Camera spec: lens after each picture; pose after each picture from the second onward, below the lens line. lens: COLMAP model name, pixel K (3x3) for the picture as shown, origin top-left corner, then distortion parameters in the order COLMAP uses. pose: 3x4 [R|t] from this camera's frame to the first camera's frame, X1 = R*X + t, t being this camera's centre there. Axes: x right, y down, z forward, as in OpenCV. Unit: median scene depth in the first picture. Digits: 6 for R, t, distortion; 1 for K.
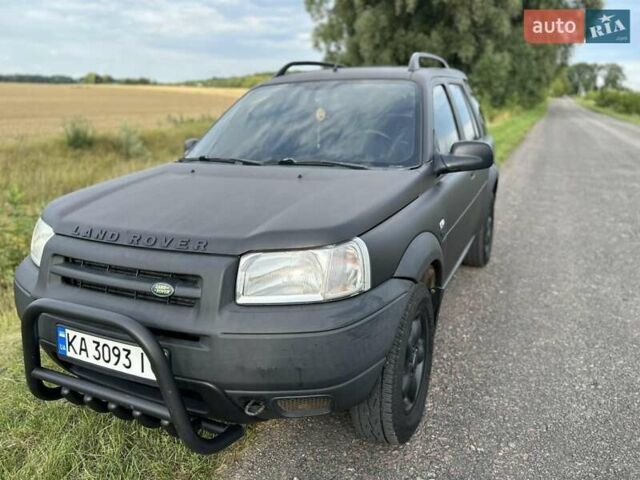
lens RADIAL K [[487.7, 0, 320.0], [0, 487.7, 240.0], [0, 0, 1]] dist [0.018201, -0.002393]
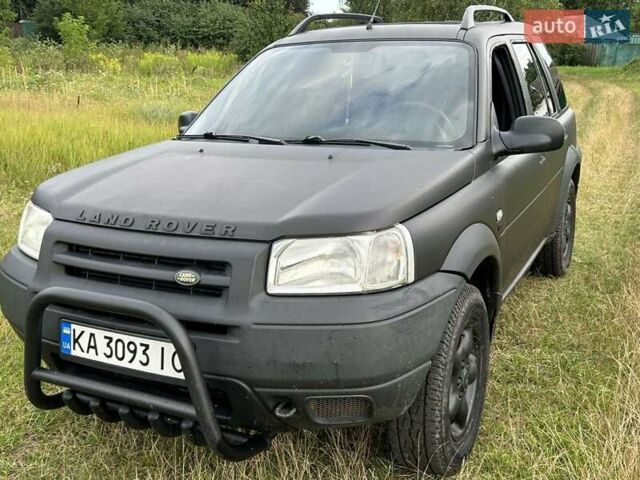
lens RADIAL K [[718.4, 0, 320.0], [0, 718.4, 240.0], [0, 0, 1]] dist [0.043852, -0.000965]
pose [[0.999778, 0.011633, -0.017572, -0.044502], [-0.012031, 0.999669, -0.022741, 0.052070], [0.017302, 0.022948, 0.999587, -0.307032]]
